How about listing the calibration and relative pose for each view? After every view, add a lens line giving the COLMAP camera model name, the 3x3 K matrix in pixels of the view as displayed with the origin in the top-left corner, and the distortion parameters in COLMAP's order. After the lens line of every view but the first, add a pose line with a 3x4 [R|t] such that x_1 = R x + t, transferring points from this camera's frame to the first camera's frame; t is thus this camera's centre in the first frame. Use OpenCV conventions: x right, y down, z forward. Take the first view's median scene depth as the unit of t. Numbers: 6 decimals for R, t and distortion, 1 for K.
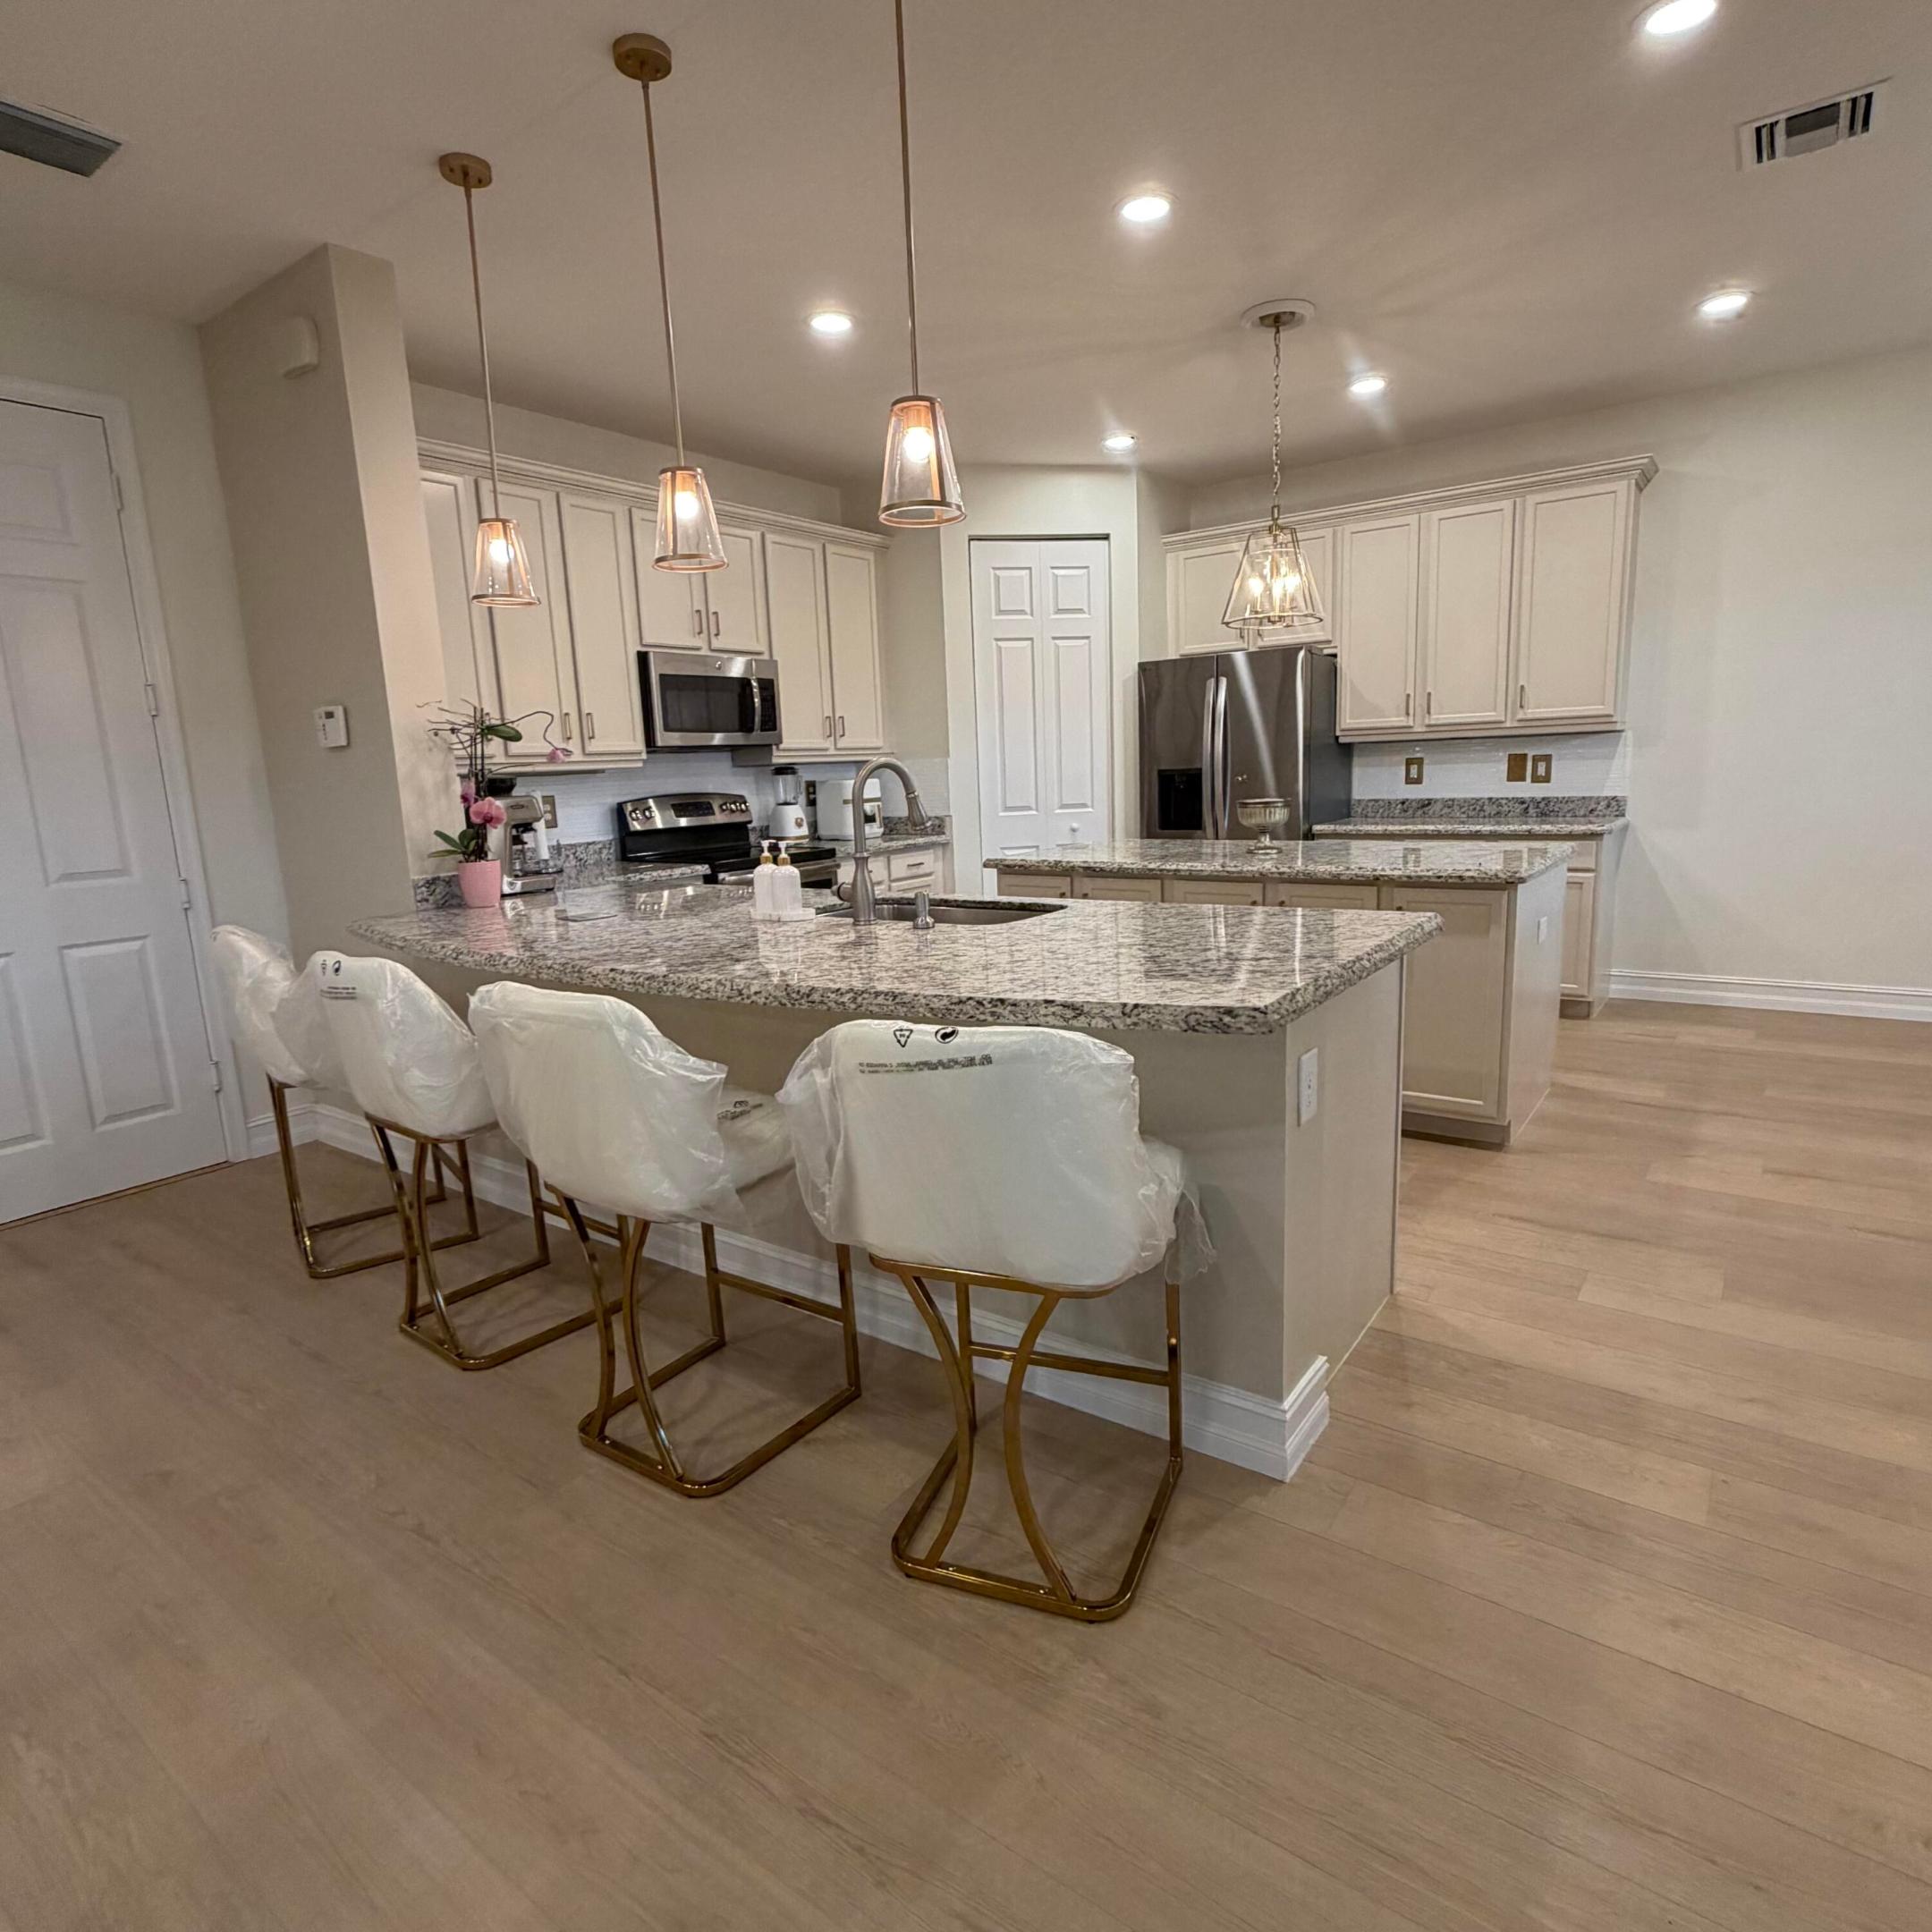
lens RADIAL K [[1108.3, 0, 966.0], [0, 1108.3, 966.0], [0, 0, 1]] dist [0.000534, -0.001575]
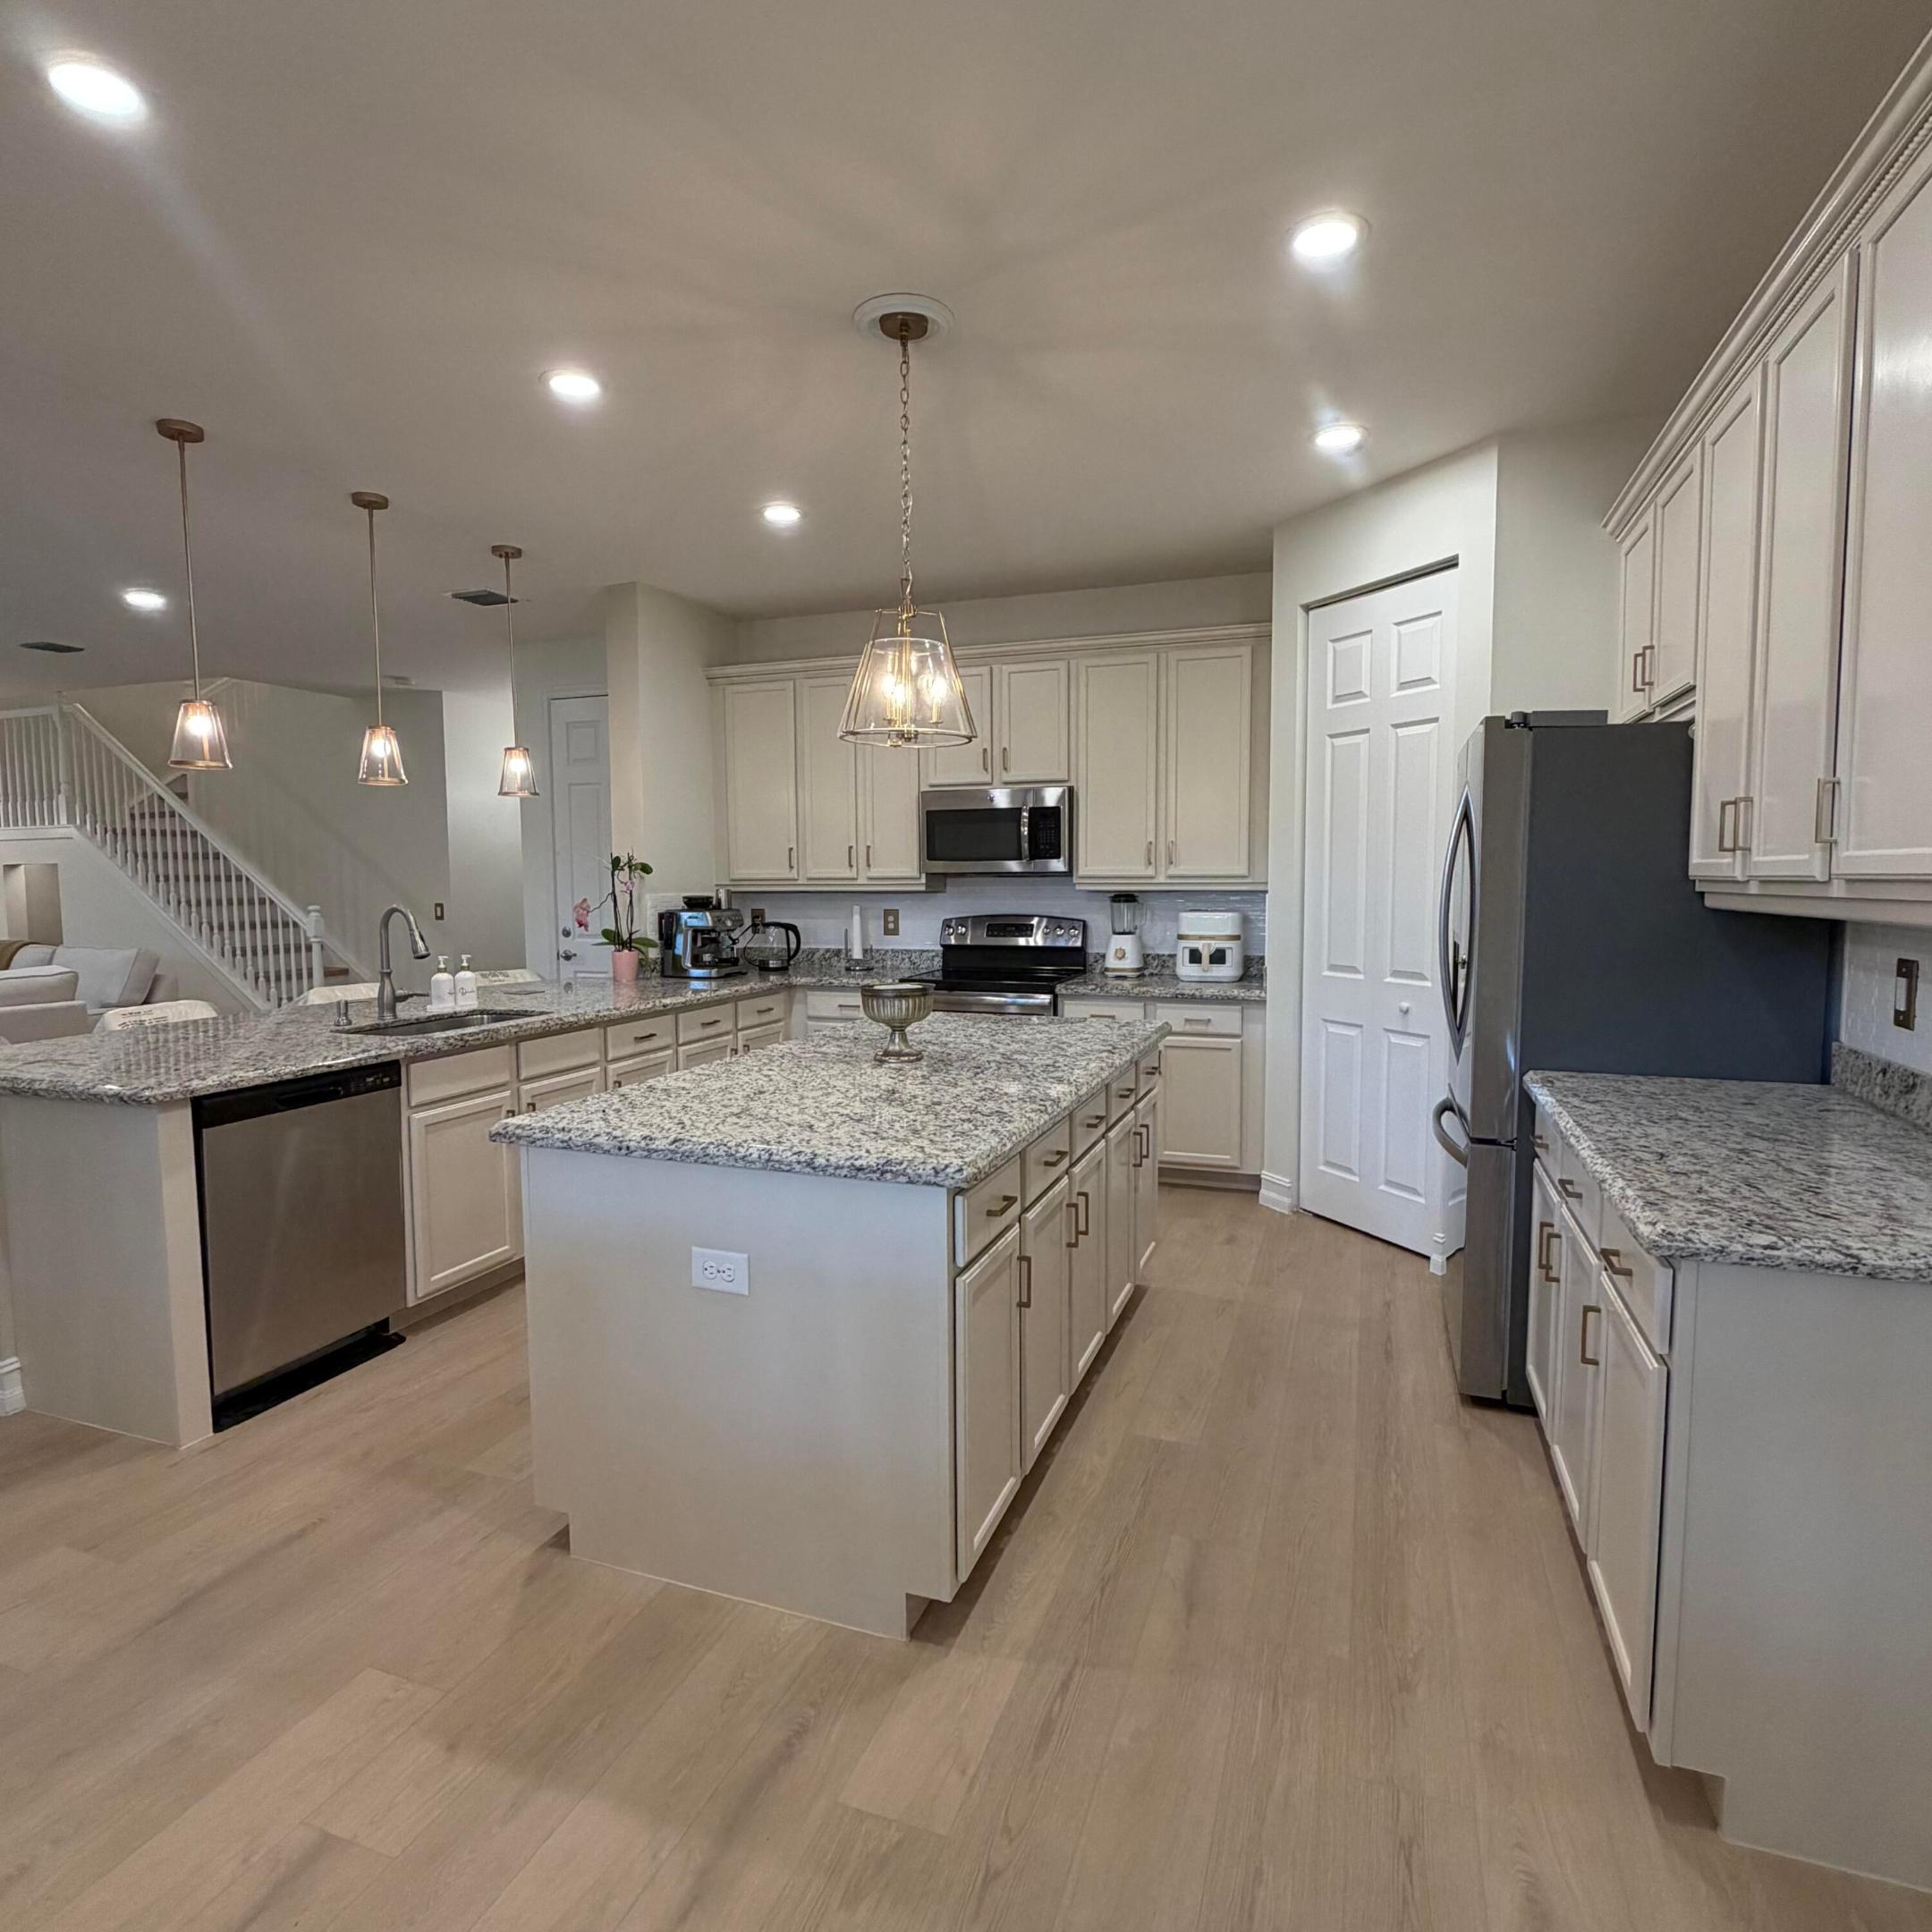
lens RADIAL K [[1108.3, 0, 966.0], [0, 1108.3, 966.0], [0, 0, 1]] dist [0.000534, -0.001575]
pose [[0.279093, 0.117525, -0.953045, 0.800697], [-0.178196, 0.981583, 0.068860, -0.183666], [0.943585, 0.150610, 0.294896, 0.694763]]
